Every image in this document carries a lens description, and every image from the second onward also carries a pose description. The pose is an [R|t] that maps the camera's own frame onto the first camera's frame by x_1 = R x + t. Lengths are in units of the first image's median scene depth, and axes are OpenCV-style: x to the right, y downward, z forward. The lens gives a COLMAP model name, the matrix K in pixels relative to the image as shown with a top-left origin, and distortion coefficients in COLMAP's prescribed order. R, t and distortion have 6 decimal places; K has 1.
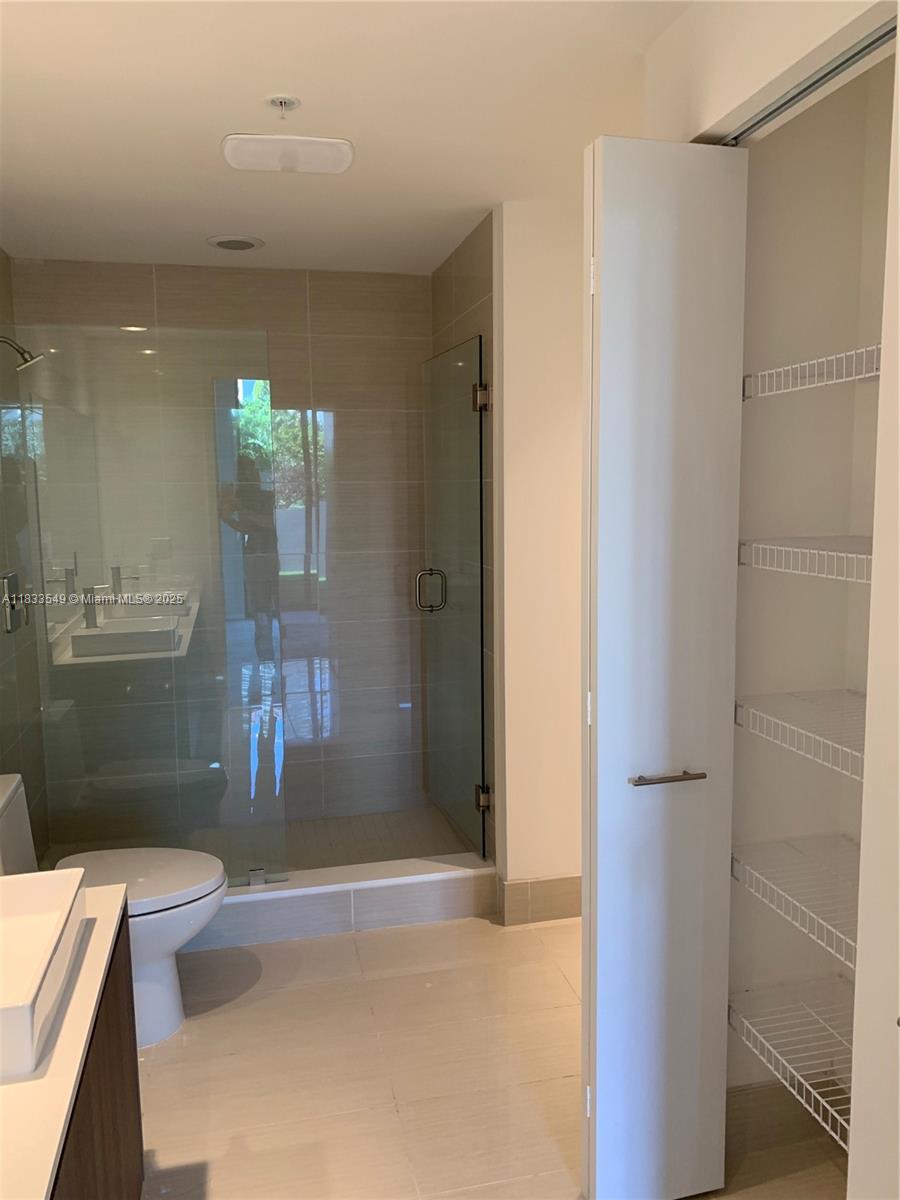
lens RADIAL K [[920.5, 0, 447.9], [0, 920.5, 576.5], [0, 0, 1]] dist [-0.008795, -0.005501]
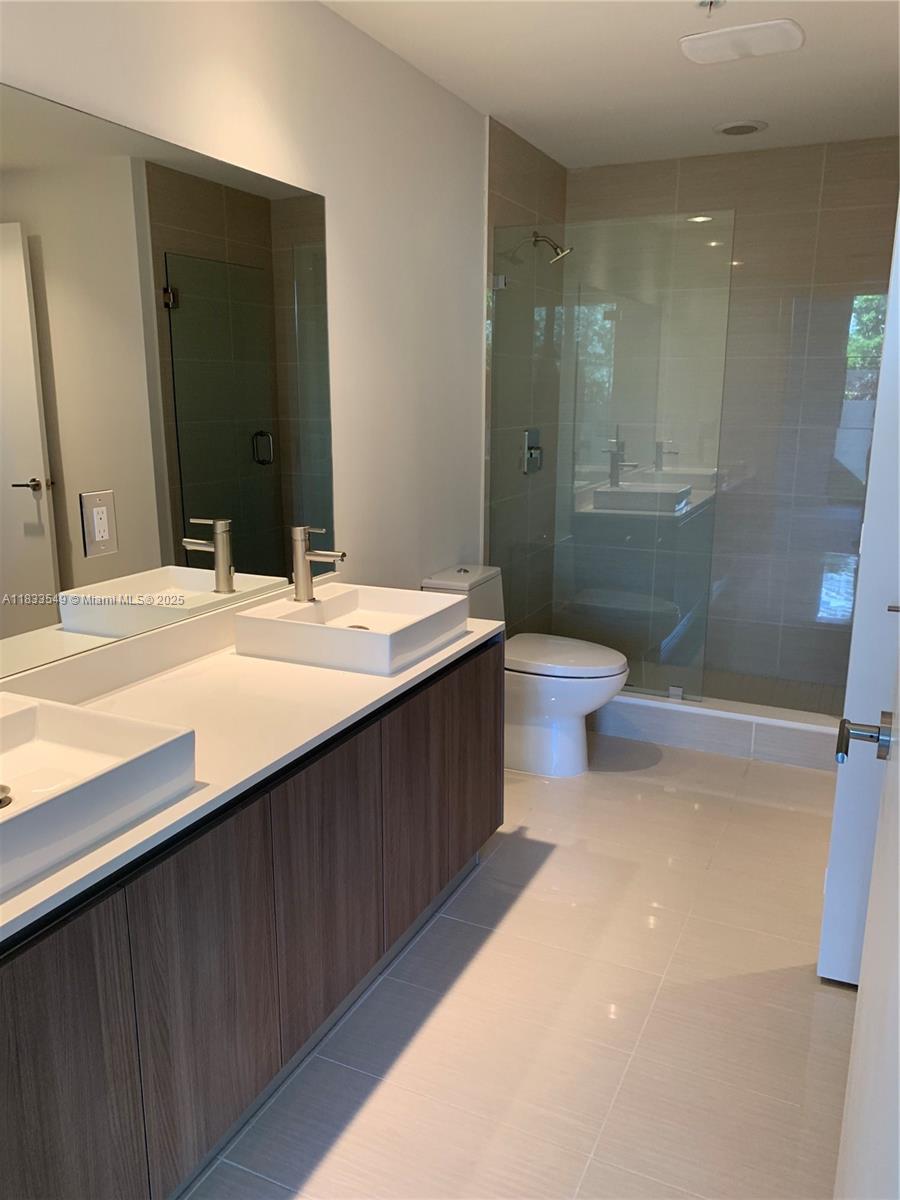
lens RADIAL K [[924.6, 0, 450.0], [0, 924.6, 600.0], [0, 0, 1]] dist [0.001284, 0.004394]
pose [[0.790058, 0.153937, -0.593390, 0.242111], [-0.077409, 0.985262, 0.152531, 0.045979], [0.608125, -0.074575, 0.790330, -0.112461]]
